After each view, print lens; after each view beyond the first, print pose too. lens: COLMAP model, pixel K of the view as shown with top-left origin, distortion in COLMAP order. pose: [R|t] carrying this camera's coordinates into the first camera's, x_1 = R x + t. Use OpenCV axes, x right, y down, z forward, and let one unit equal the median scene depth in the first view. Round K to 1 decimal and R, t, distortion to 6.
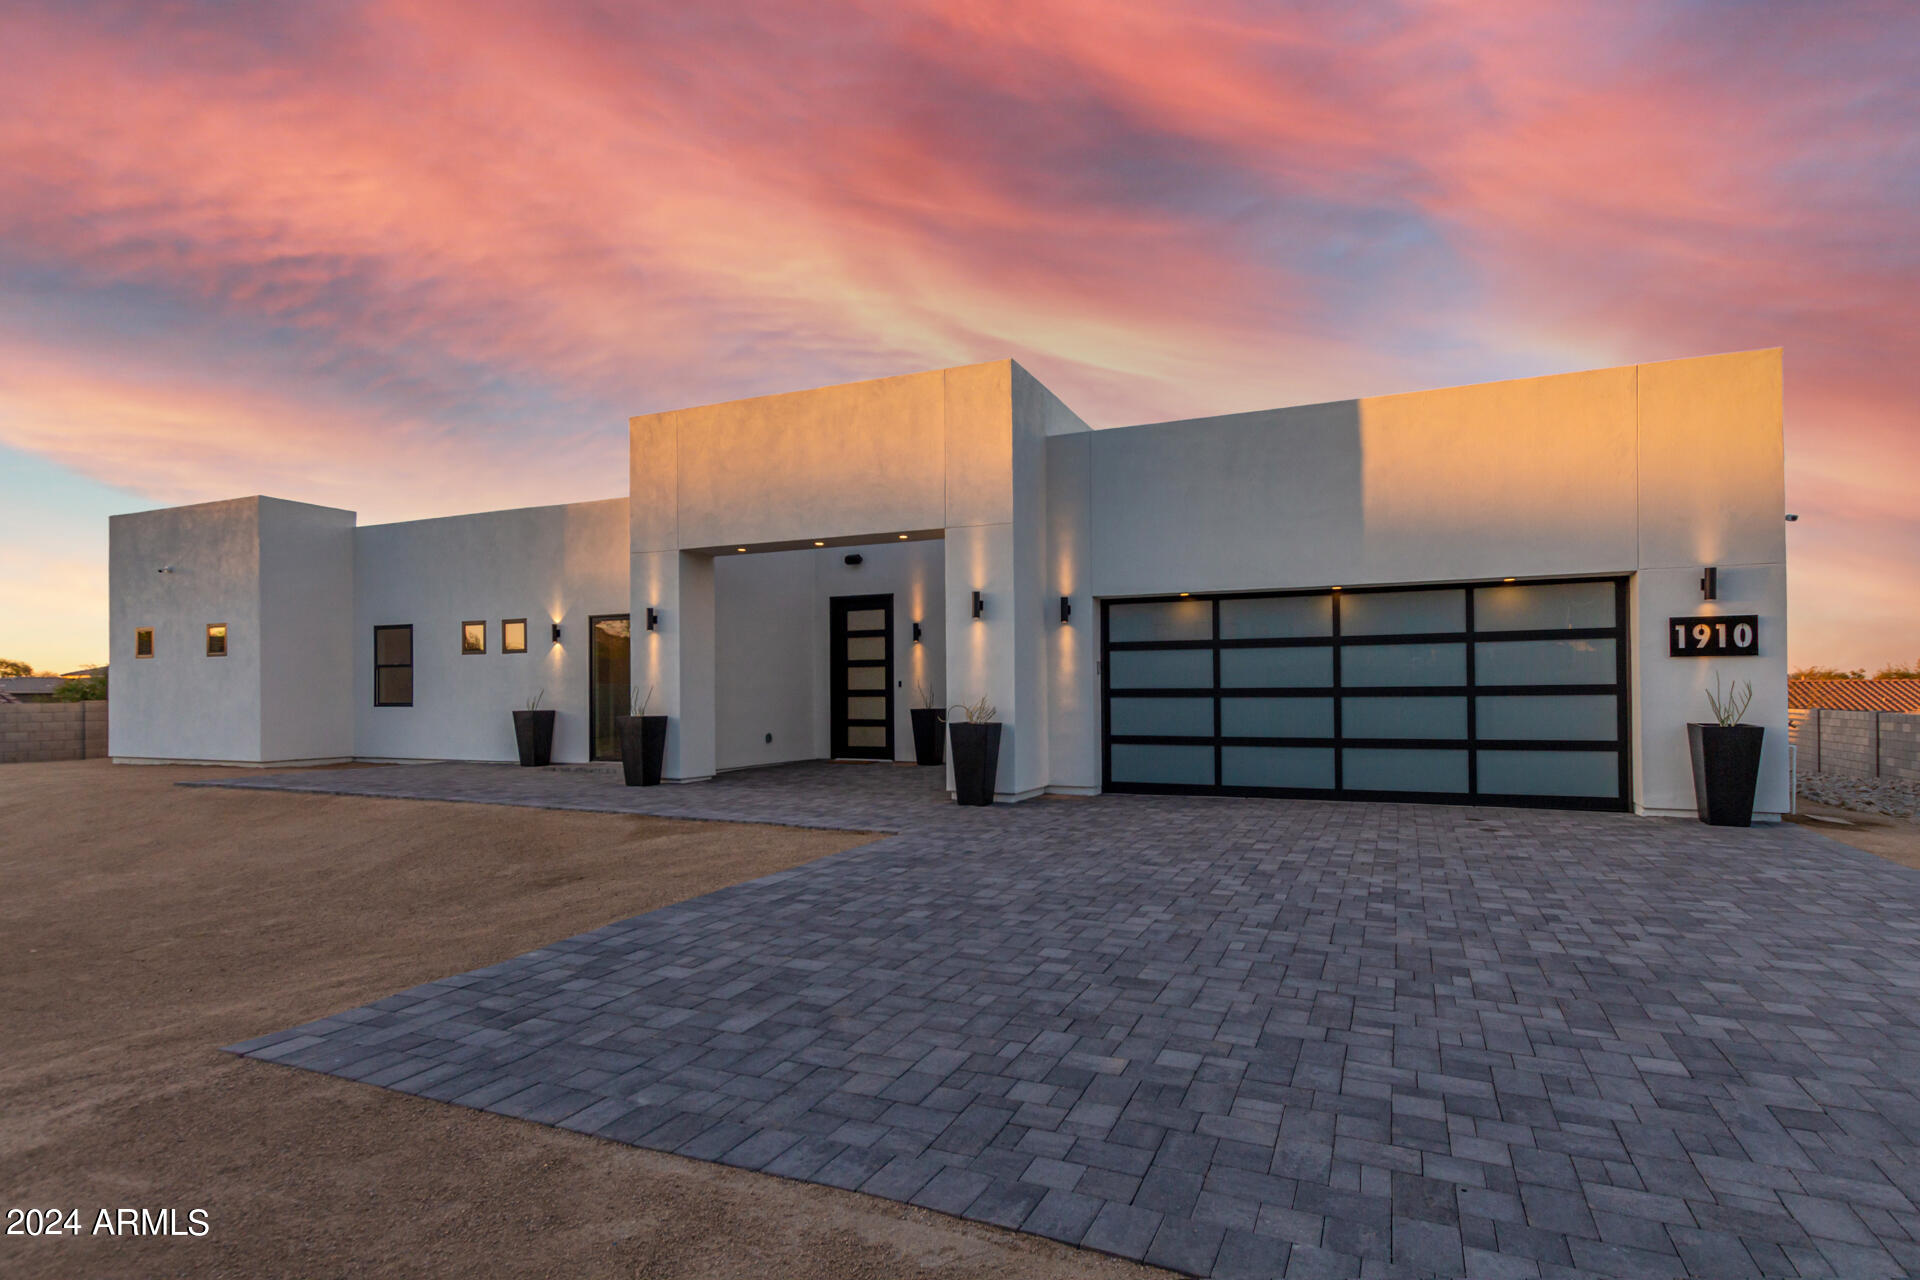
lens RADIAL K [[1036.1, 0, 956.3], [0, 1036.1, 673.6], [0, 0, 1]] dist [0.023498, 0.000872]
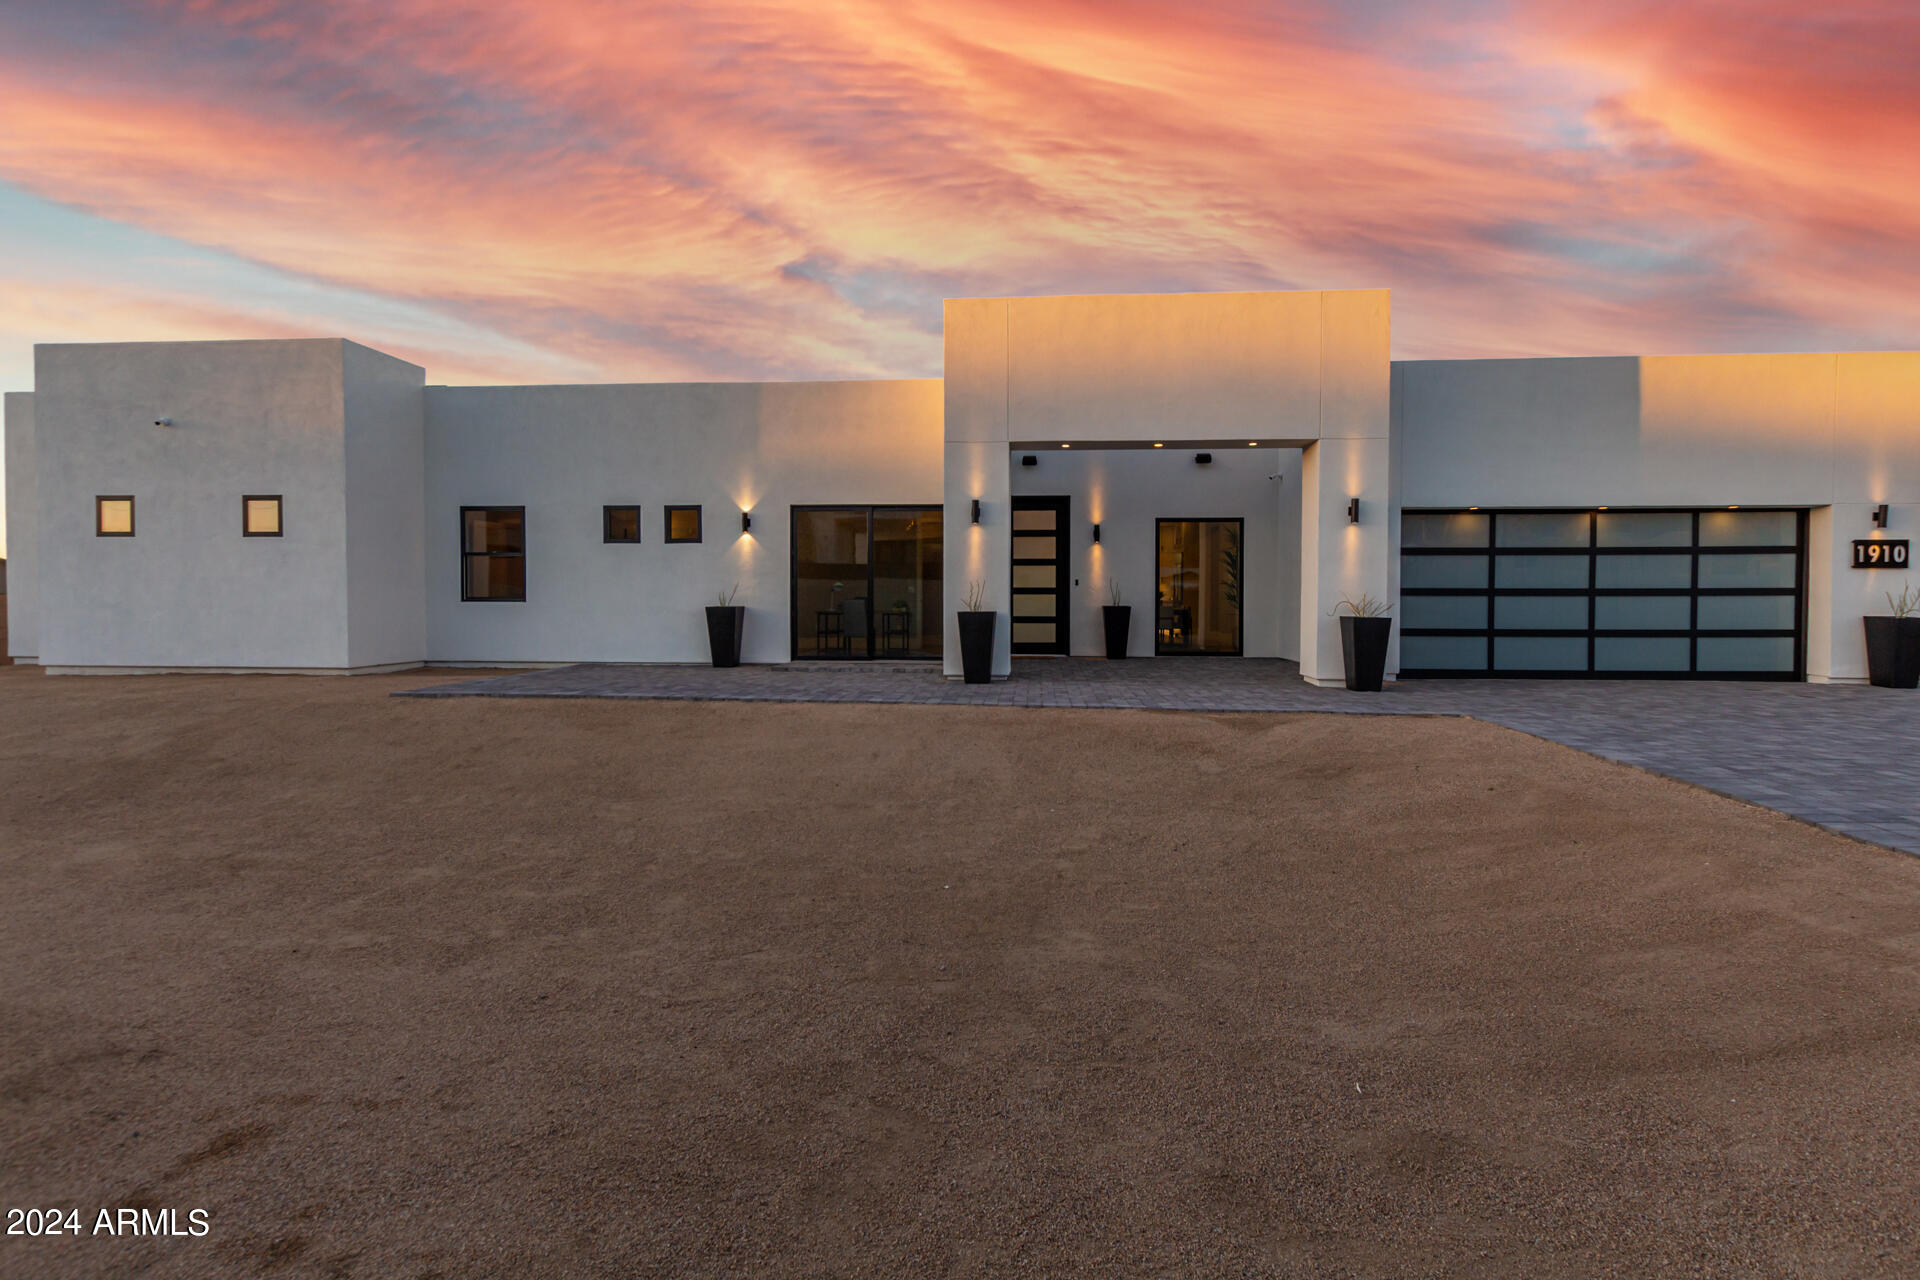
lens RADIAL K [[927.5, 0, 960.0], [0, 927.5, 640.0], [0, 0, 1]] dist [0.009207, 0.000252]
pose [[0.932951, -0.011611, 0.359816, -0.721247], [-0.013745, 0.997602, 0.067831, 0.009098], [-0.359741, -0.068228, 0.930554, 0.225914]]
